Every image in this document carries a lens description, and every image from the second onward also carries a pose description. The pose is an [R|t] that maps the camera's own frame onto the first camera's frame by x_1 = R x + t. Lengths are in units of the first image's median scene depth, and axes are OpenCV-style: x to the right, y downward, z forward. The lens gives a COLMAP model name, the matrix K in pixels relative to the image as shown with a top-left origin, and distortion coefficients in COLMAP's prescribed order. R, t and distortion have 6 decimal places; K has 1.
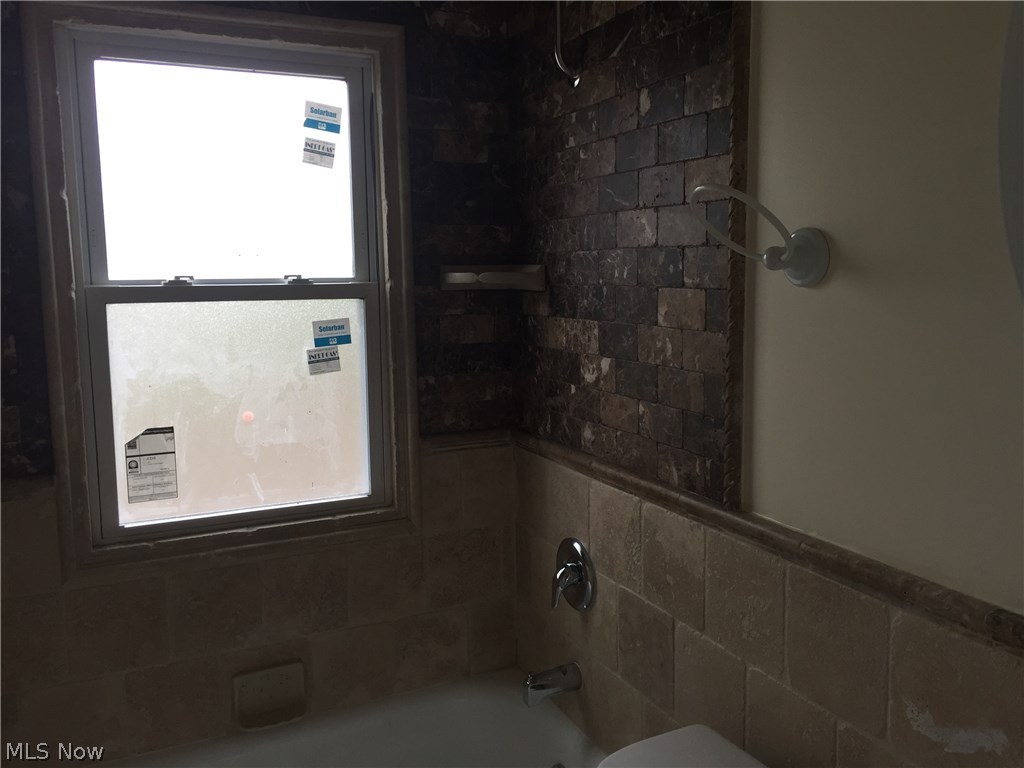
lens RADIAL K [[915.7, 0, 511.3], [0, 915.7, 364.0], [0, 0, 1]] dist [0.104318, -0.140294]
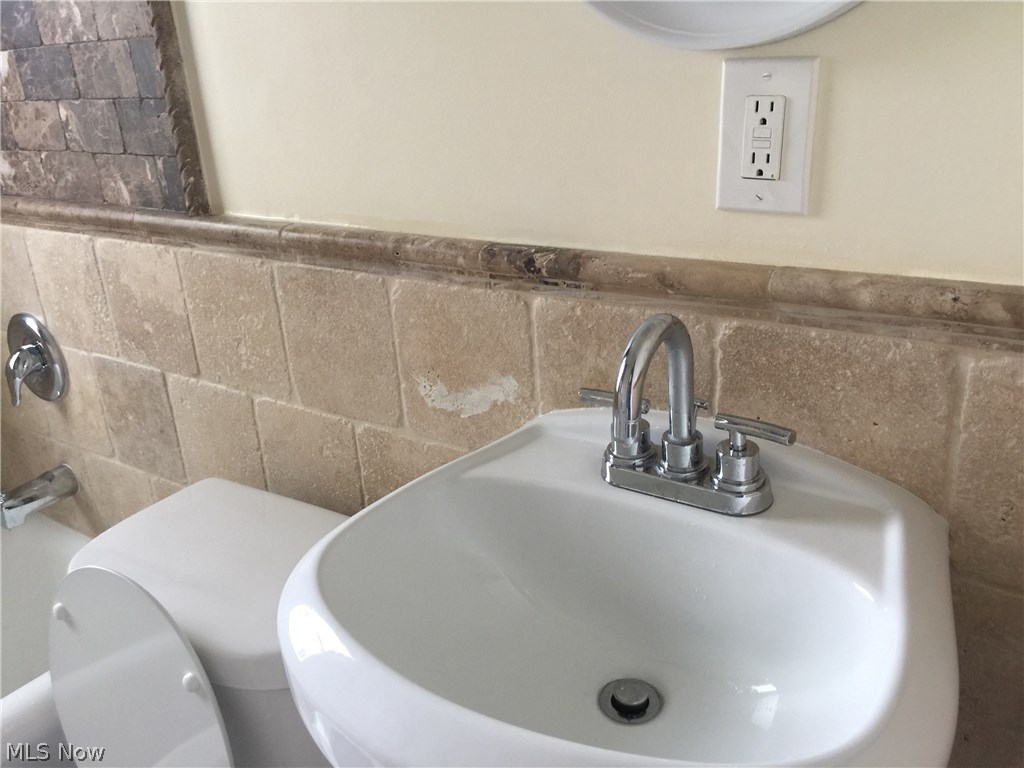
lens RADIAL K [[915.7, 0, 526.1], [0, 915.7, 376.1], [0, 0, 1]] dist [0.104318, -0.140294]
pose [[0.870636, -0.210201, 0.444757, 0.083380], [0.108326, 0.963839, 0.243474, 0.105484], [-0.479853, -0.163799, 0.861923, 0.131352]]
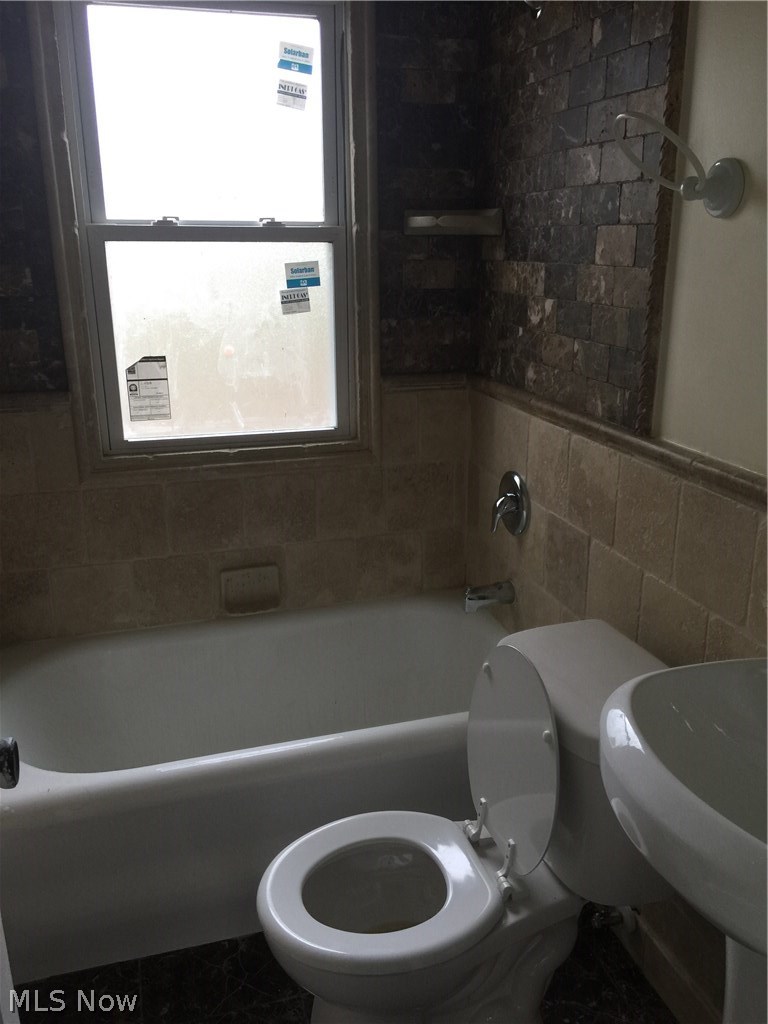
lens RADIAL K [[915.7, 0, 382.8], [0, 915.7, 518.9], [0, 0, 1]] dist [0.104318, -0.140294]
pose [[0.988203, 0.053738, -0.143414, 0.079927], [-0.025685, 0.981309, 0.190717, 0.044226], [0.150982, -0.184783, 0.971113, -0.109262]]
